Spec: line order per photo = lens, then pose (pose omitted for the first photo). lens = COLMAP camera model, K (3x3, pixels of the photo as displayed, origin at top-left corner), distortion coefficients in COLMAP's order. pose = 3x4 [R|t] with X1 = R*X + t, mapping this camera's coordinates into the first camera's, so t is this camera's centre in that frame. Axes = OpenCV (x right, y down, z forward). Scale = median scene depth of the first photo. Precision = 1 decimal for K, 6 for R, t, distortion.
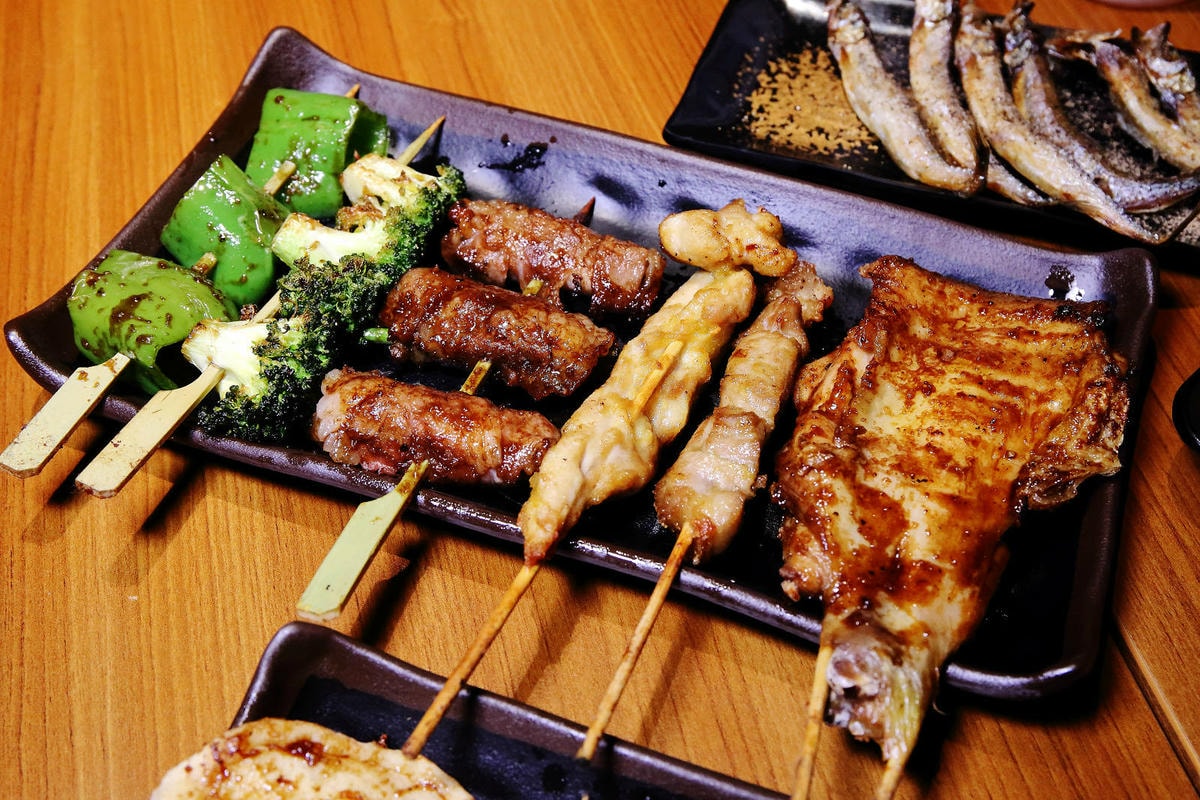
lens RADIAL K [[1816.7, 0, 600.0], [0, 1816.7, 400.0], [0, 0, 1]] dist [-0.011180, 0.034197]
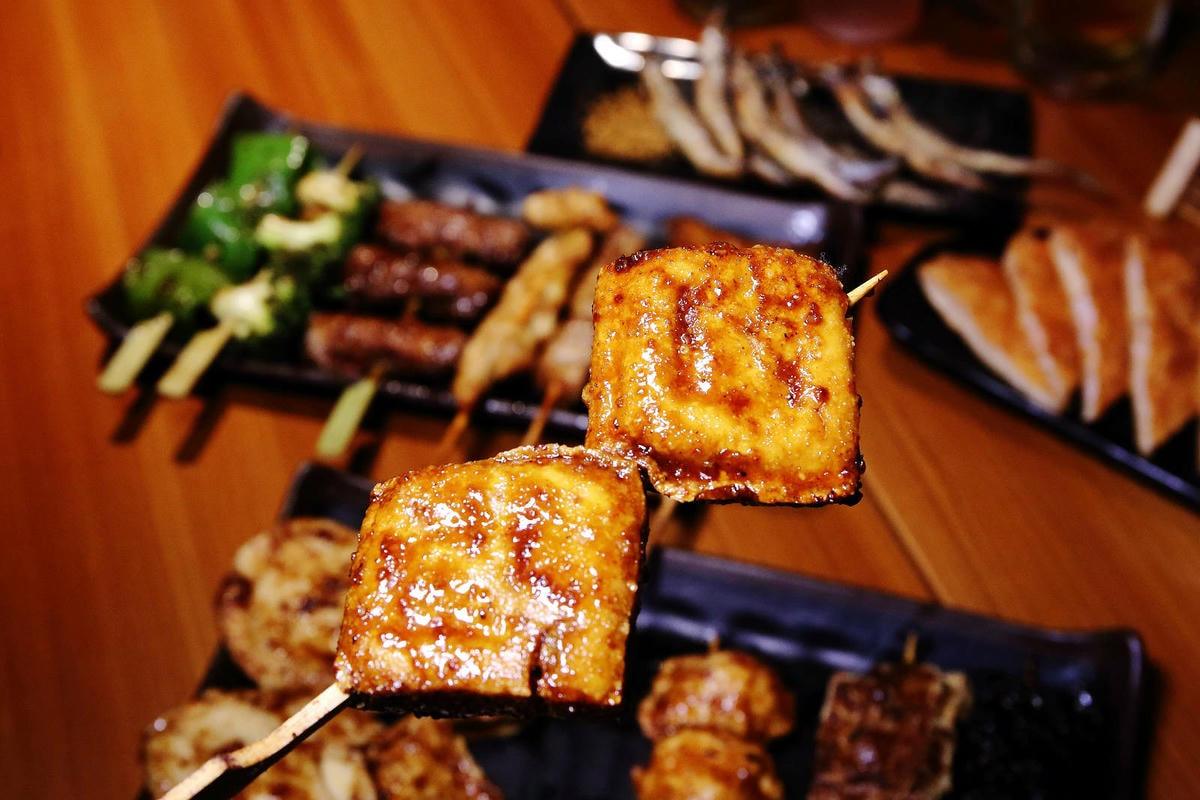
lens RADIAL K [[1816.7, 0, 600.0], [0, 1816.7, 400.0], [0, 0, 1]] dist [-0.011180, 0.034197]
pose [[0.994341, -0.069428, 0.080406, -0.040113], [0.071663, 0.997109, -0.025253, 0.112616], [-0.078420, 0.030872, 0.996442, -0.512413]]
